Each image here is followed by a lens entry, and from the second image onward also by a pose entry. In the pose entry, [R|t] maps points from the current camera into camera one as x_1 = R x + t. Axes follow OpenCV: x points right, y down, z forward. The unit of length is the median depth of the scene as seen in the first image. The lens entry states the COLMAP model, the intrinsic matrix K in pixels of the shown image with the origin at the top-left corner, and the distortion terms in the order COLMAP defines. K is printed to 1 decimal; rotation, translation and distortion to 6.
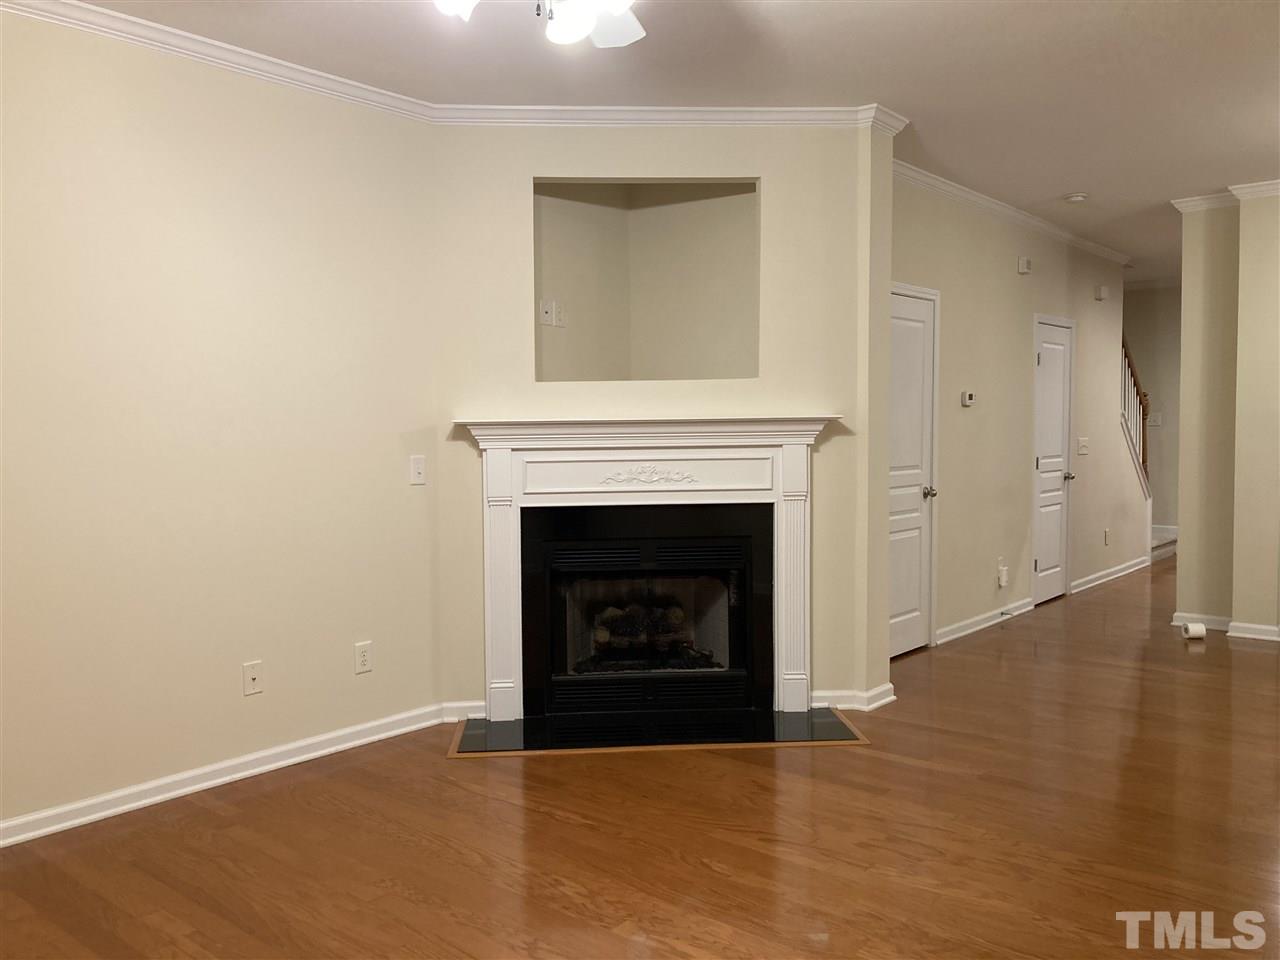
lens RADIAL K [[1058.1, 0, 651.6], [0, 1058.1, 474.6], [0, 0, 1]] dist [0.035453, -0.014616]
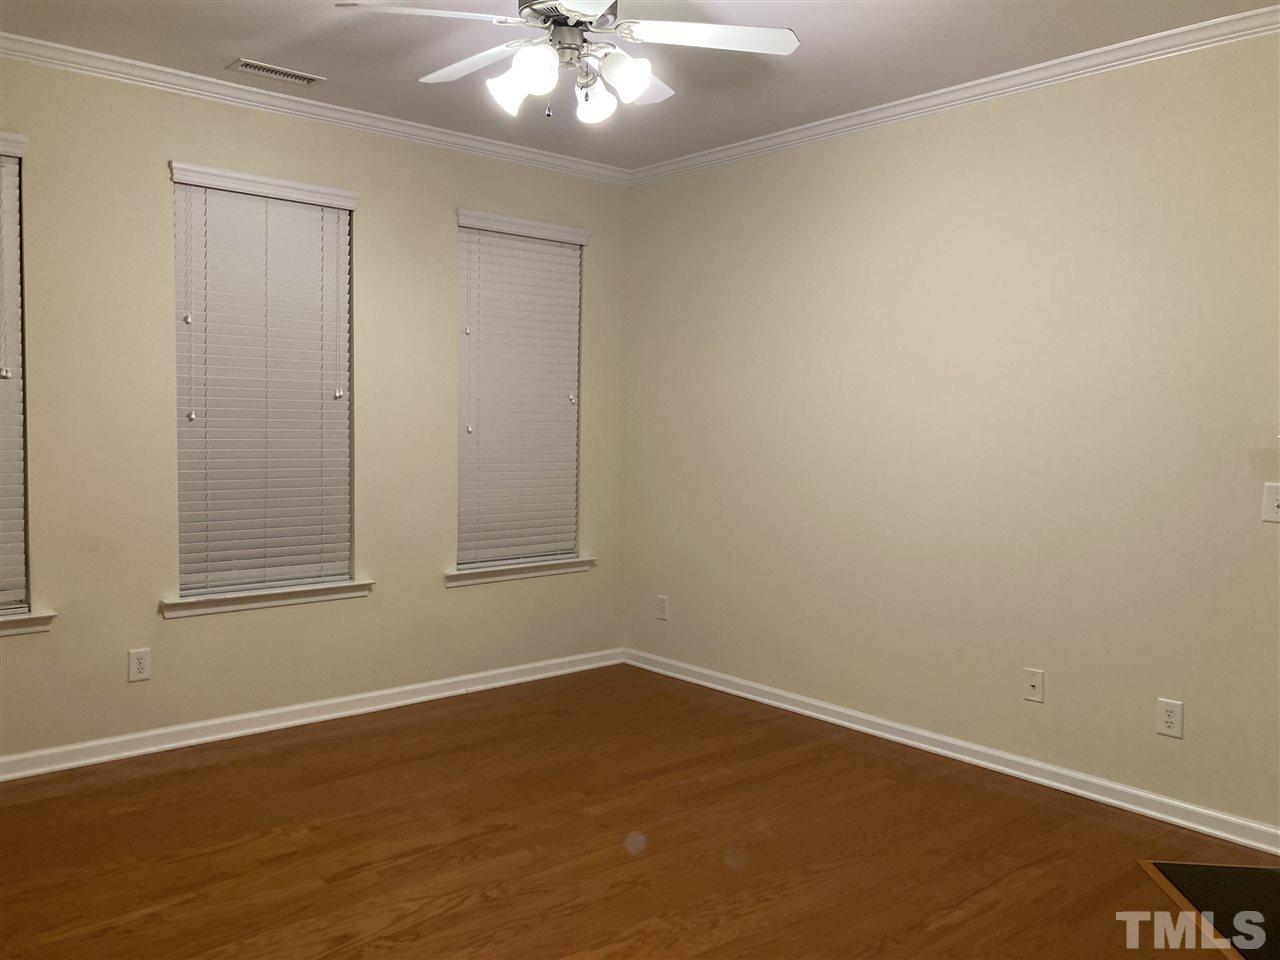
lens RADIAL K [[1058.1, 0, 651.6], [0, 1058.1, 474.6], [0, 0, 1]] dist [0.035453, -0.014616]
pose [[-0.151300, 0.056006, -0.986900, 0.692267], [-0.074818, 0.994881, 0.067929, -0.051365], [0.985652, 0.084115, -0.146335, 0.802851]]
